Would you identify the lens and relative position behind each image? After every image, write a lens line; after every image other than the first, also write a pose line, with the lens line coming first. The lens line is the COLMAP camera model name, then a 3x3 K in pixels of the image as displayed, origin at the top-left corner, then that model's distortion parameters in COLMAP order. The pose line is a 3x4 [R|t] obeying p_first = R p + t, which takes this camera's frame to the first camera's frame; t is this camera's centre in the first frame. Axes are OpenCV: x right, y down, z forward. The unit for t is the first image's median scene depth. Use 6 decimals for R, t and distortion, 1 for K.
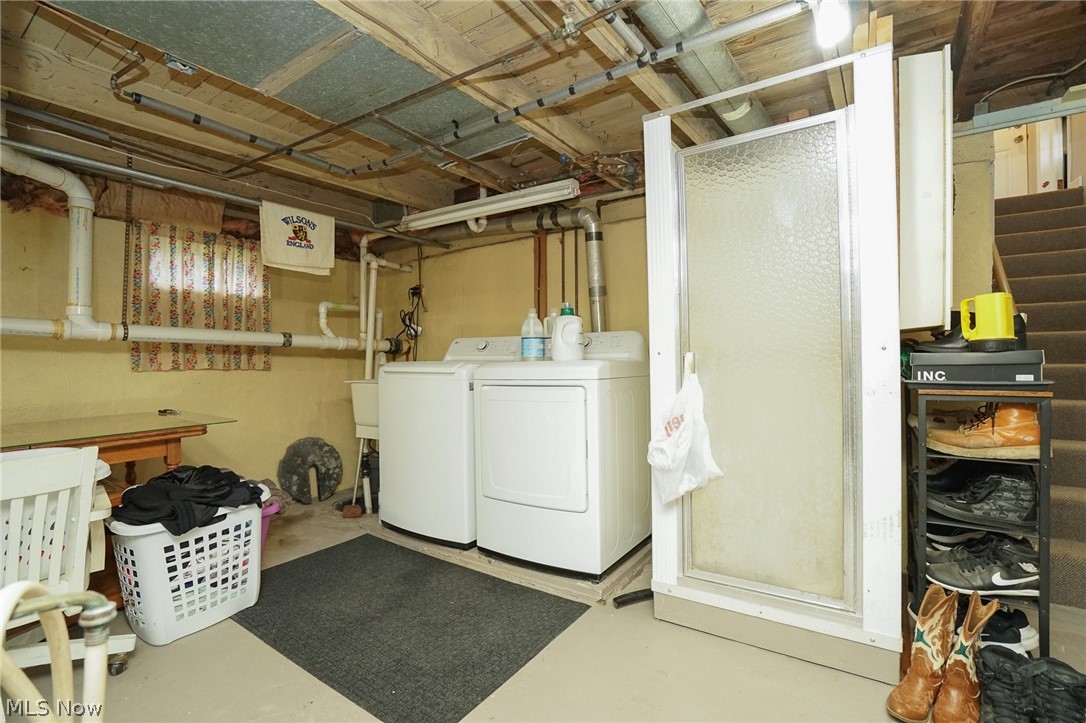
lens RADIAL K [[511.4, 0, 542.2], [0, 511.4, 358.0], [0, 0, 1]] dist [-0.057855, 0.024344]
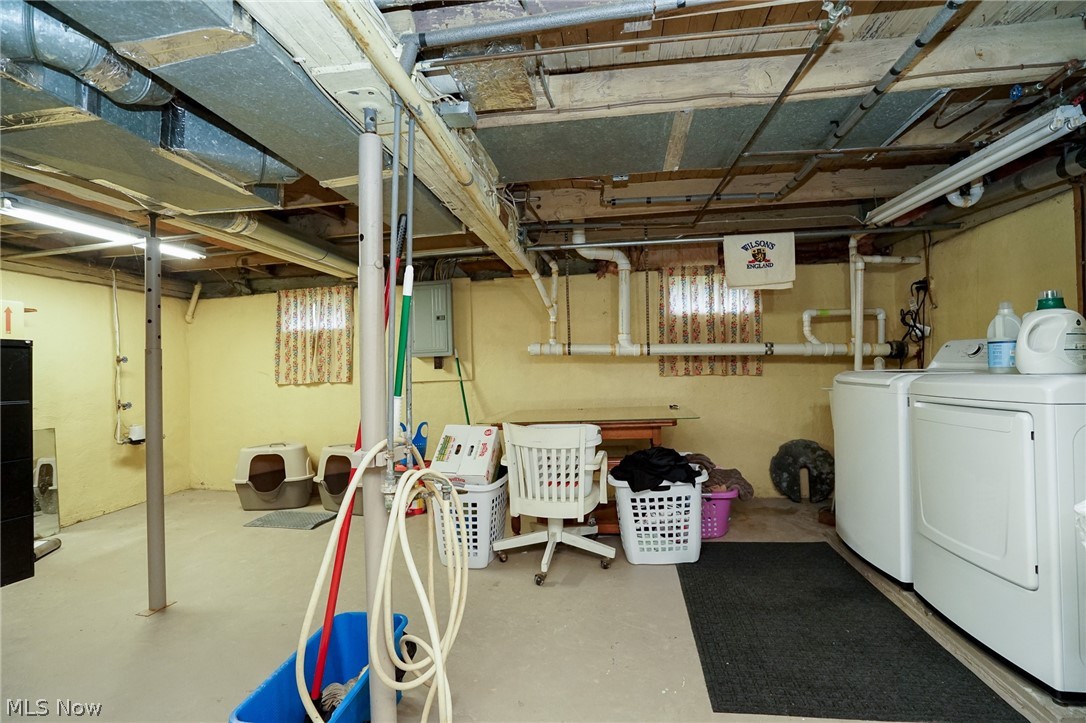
lens RADIAL K [[497.8, 0, 530.1], [0, 497.8, 365.0], [0, 0, 1]] dist [-0.001820, 0.000406]
pose [[0.439872, -0.004082, -0.898051, 0.293473], [0.023106, 0.999710, 0.006773, -0.023914], [0.897763, -0.023730, 0.439839, 0.051721]]
